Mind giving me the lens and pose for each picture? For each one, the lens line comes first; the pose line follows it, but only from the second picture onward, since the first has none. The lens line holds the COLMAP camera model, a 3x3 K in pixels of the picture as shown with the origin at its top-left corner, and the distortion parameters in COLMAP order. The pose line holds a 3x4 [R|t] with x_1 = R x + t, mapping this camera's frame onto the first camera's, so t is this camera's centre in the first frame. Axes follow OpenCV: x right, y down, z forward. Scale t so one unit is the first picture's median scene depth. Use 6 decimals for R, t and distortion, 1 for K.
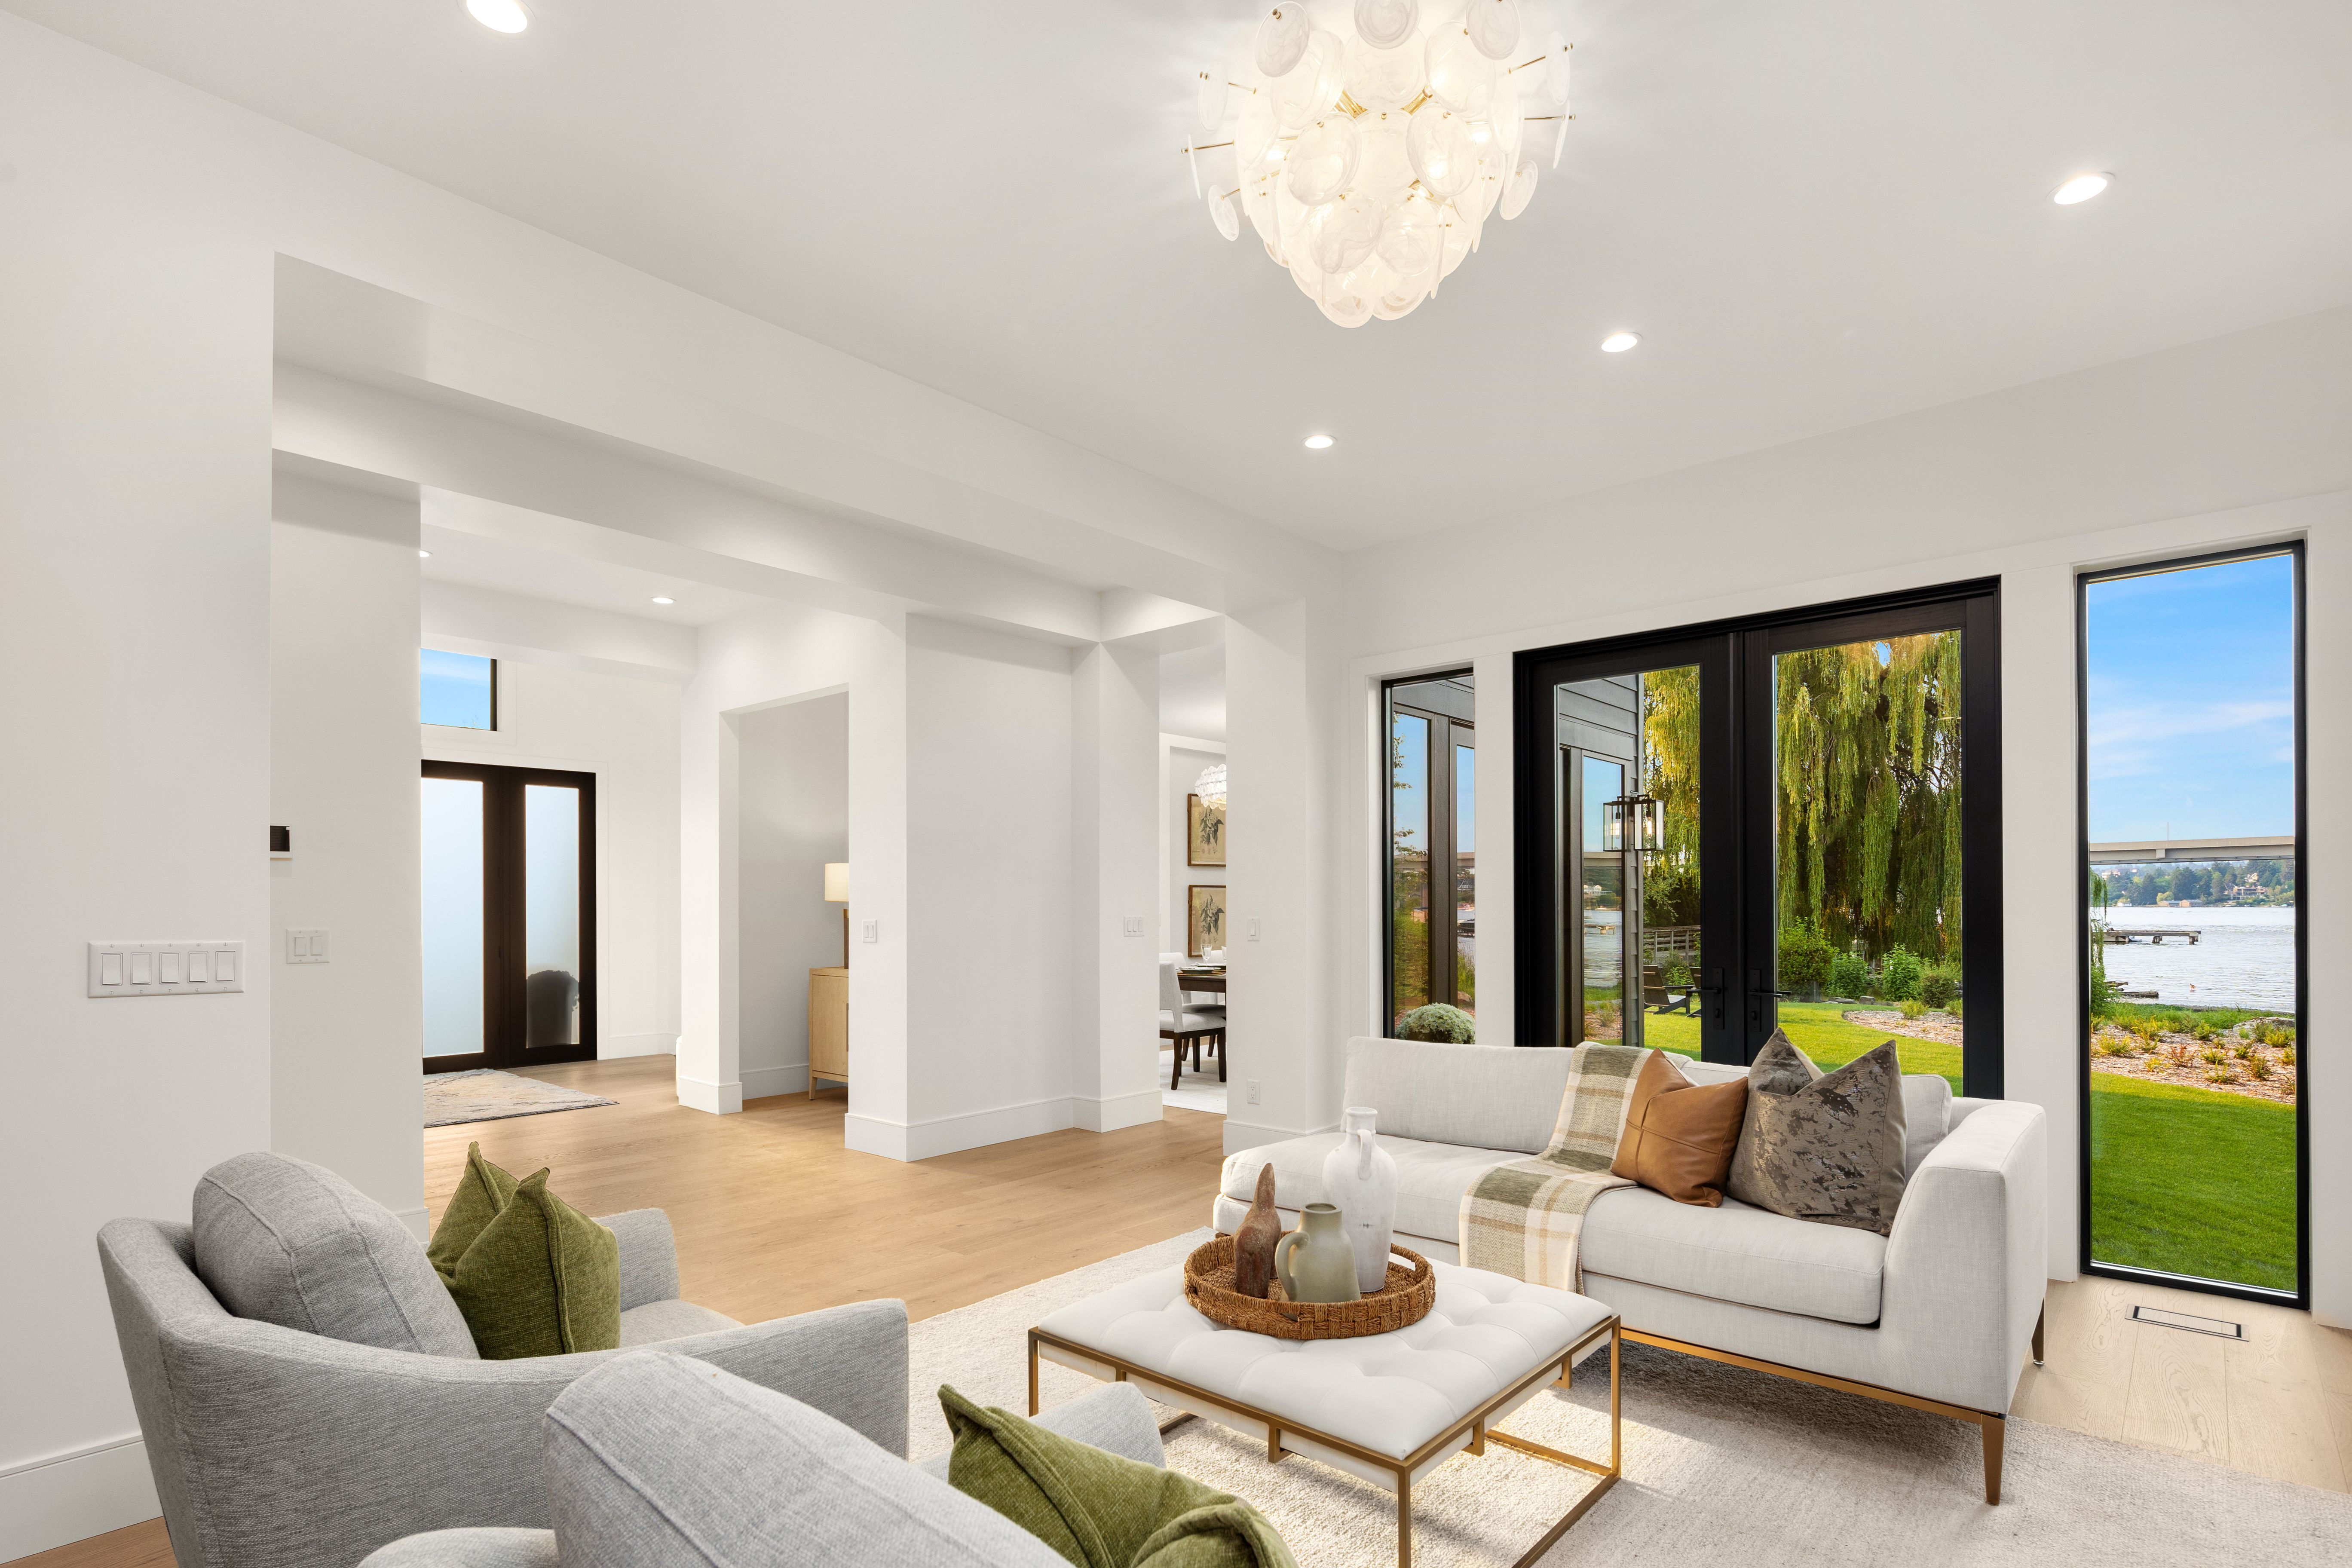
lens RADIAL K [[1146.9, 0, 1176.6], [0, 1146.9, 899.4], [0, 0, 1]] dist [-0.000408, -0.000044]
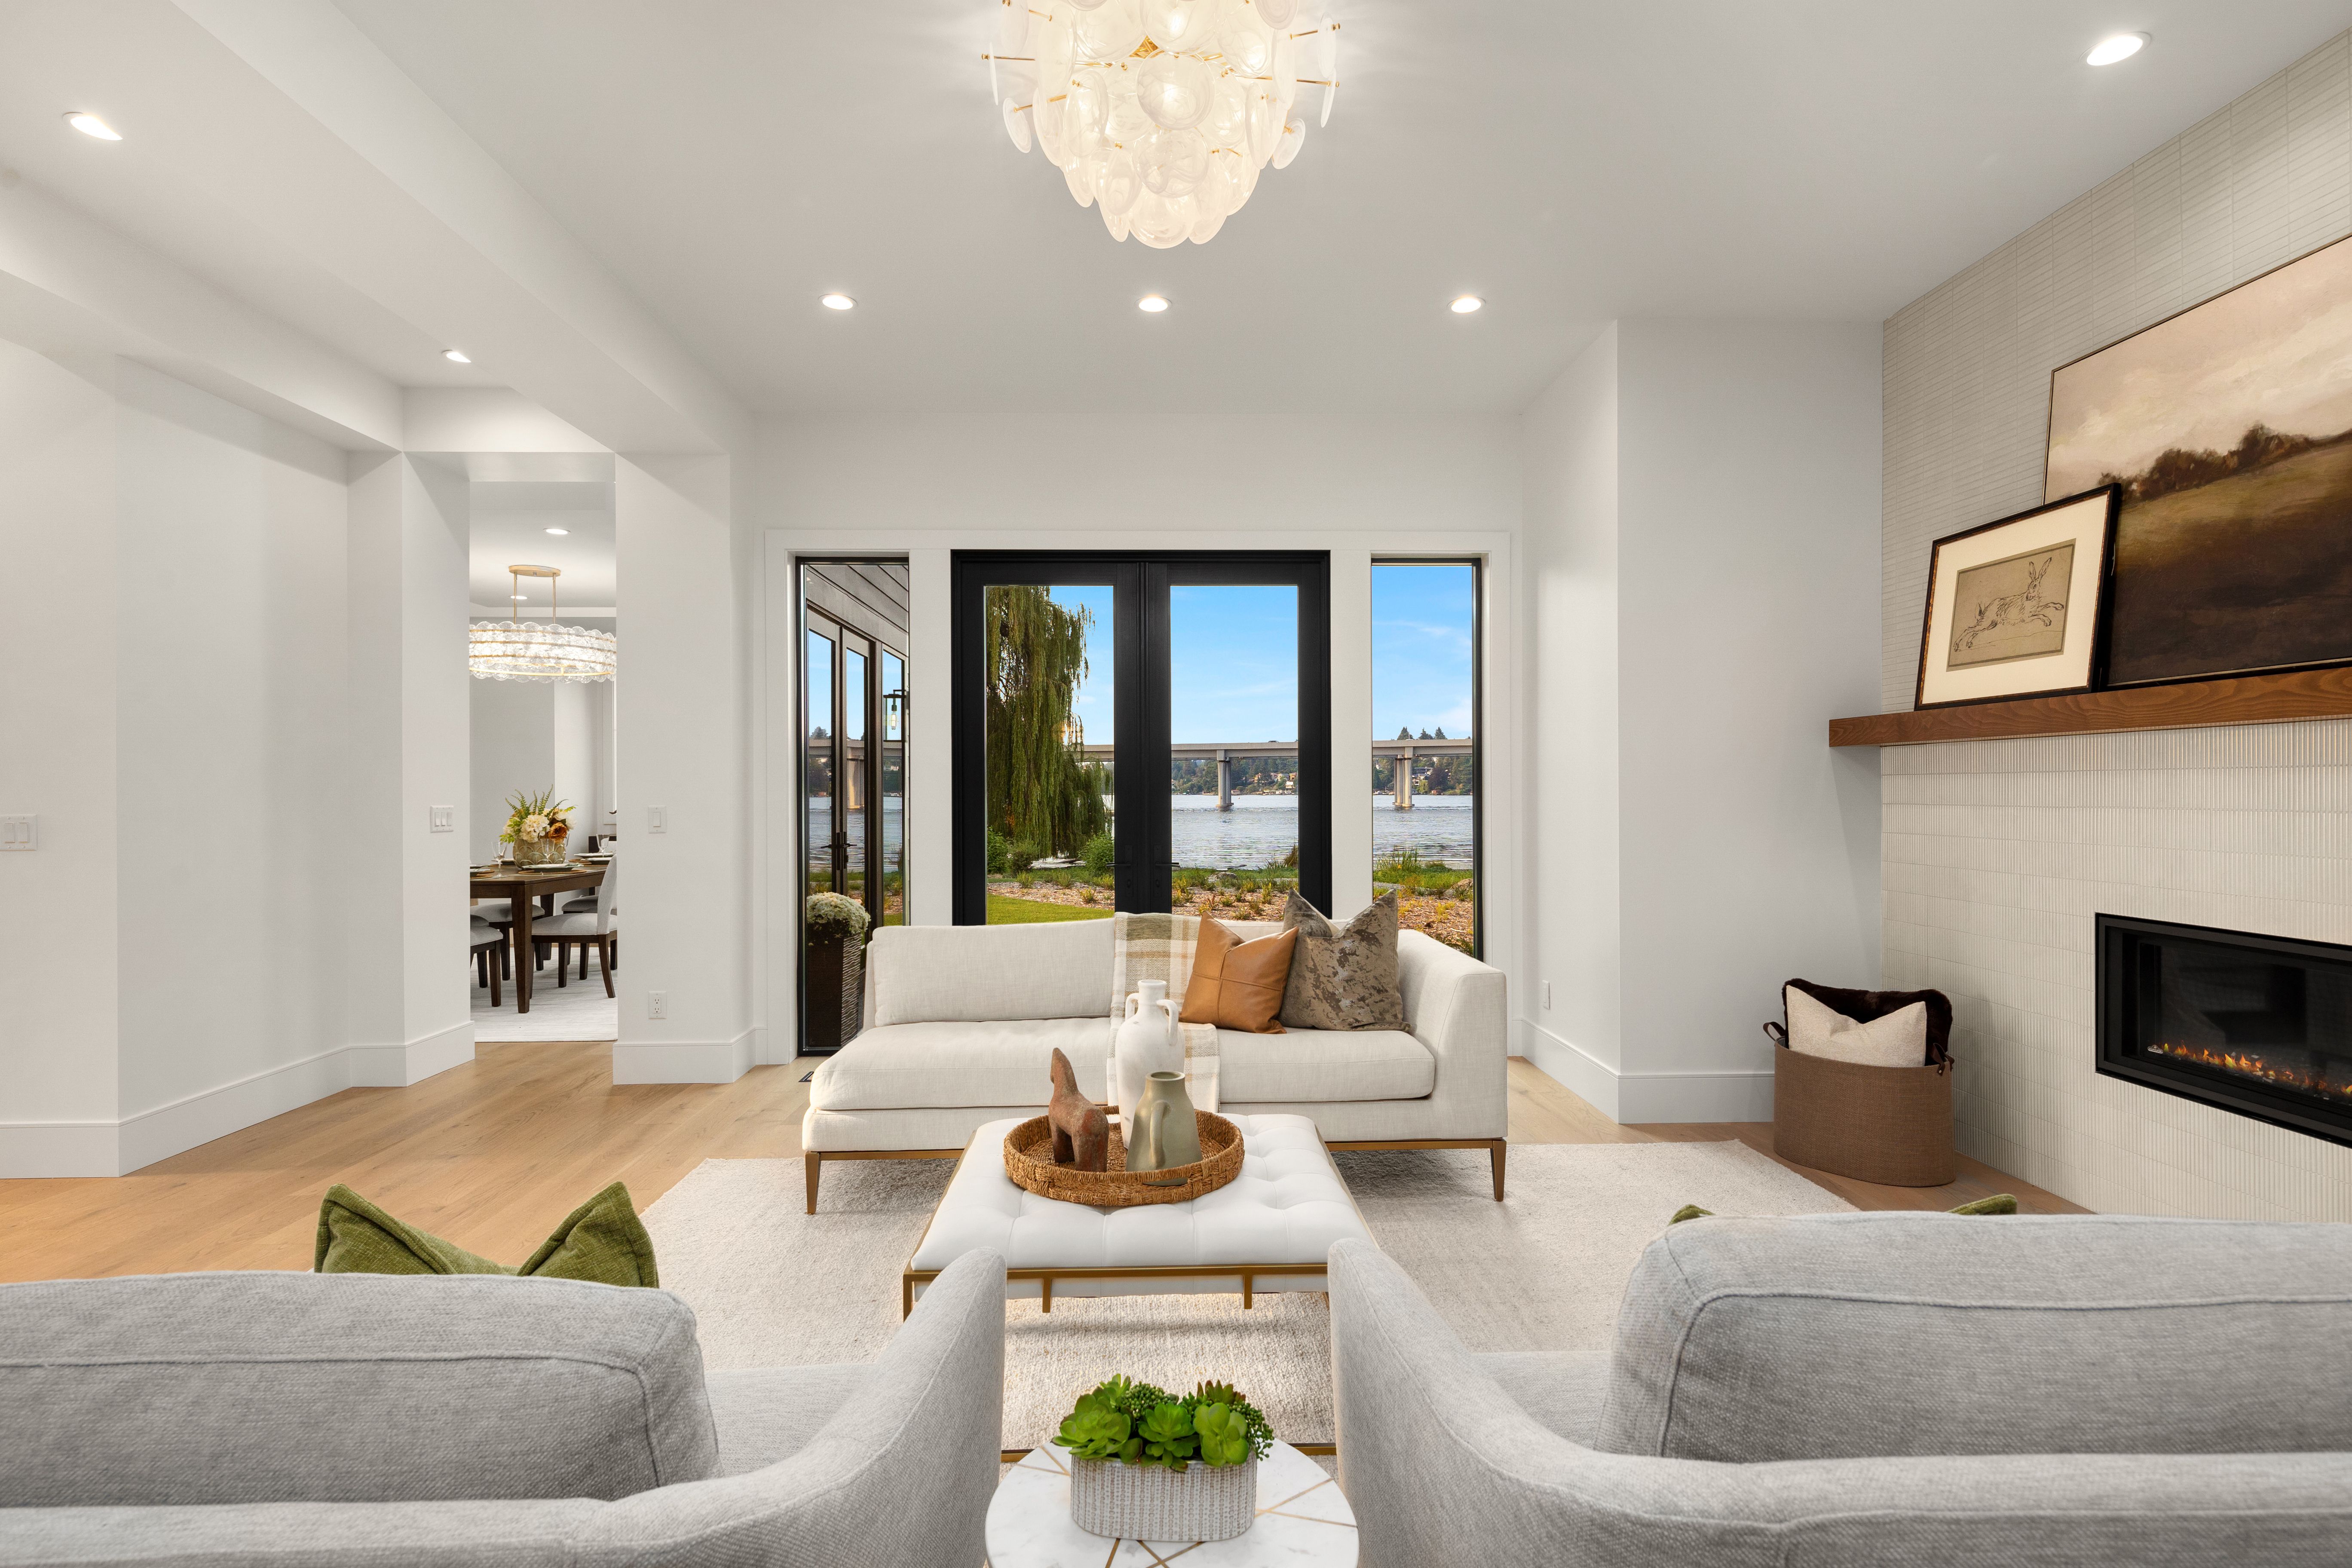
lens RADIAL K [[1144.5, 0, 1176.0], [0, 1144.5, 784.0], [0, 0, 1]] dist [-0.001669, -0.000158]
pose [[0.725468, 0.004822, 0.688239, -0.273390], [-0.002609, 0.999988, -0.004256, 0.002001], [-0.688250, 0.001292, 0.725472, 0.104485]]
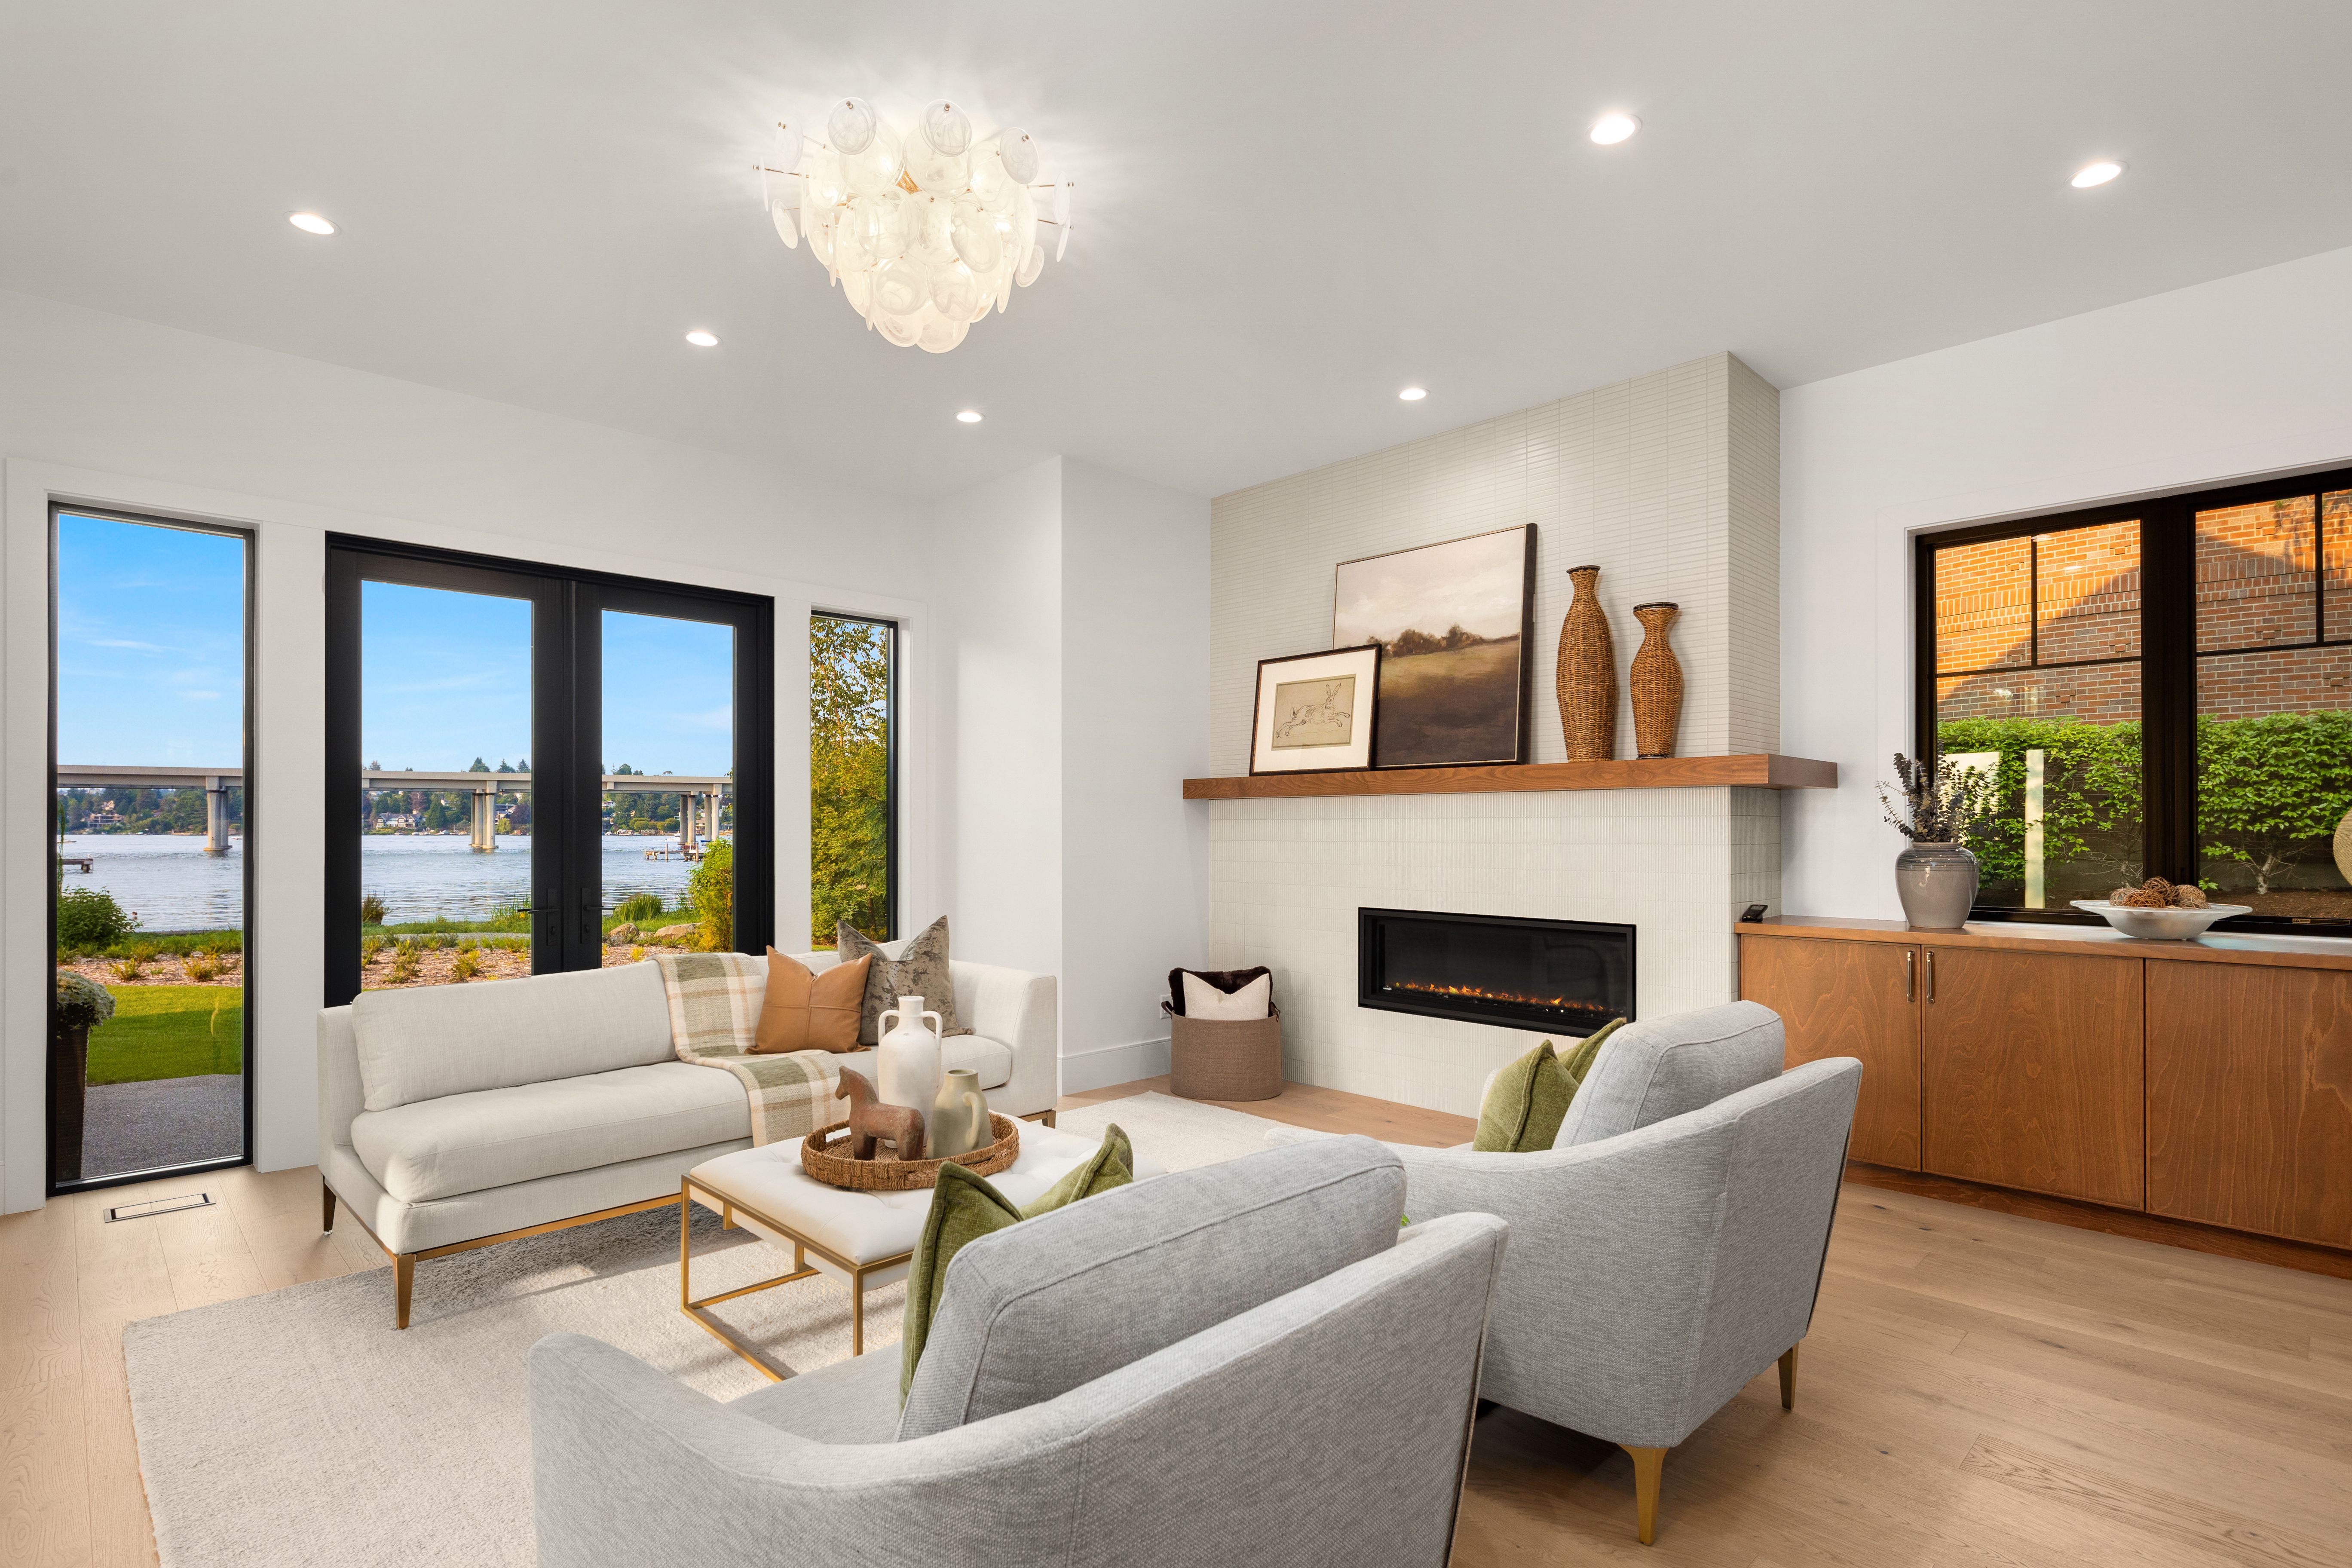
lens RADIAL K [[1143.2, 0, 1174.0], [0, 1143.2, 812.9], [0, 0, 1]] dist [0.001581, 0.000199]
pose [[0.067151, 0.018012, 0.997580, -0.503223], [-0.005862, 0.999827, -0.017658, 0.004469], [-0.997726, -0.004662, 0.067245, 0.317655]]
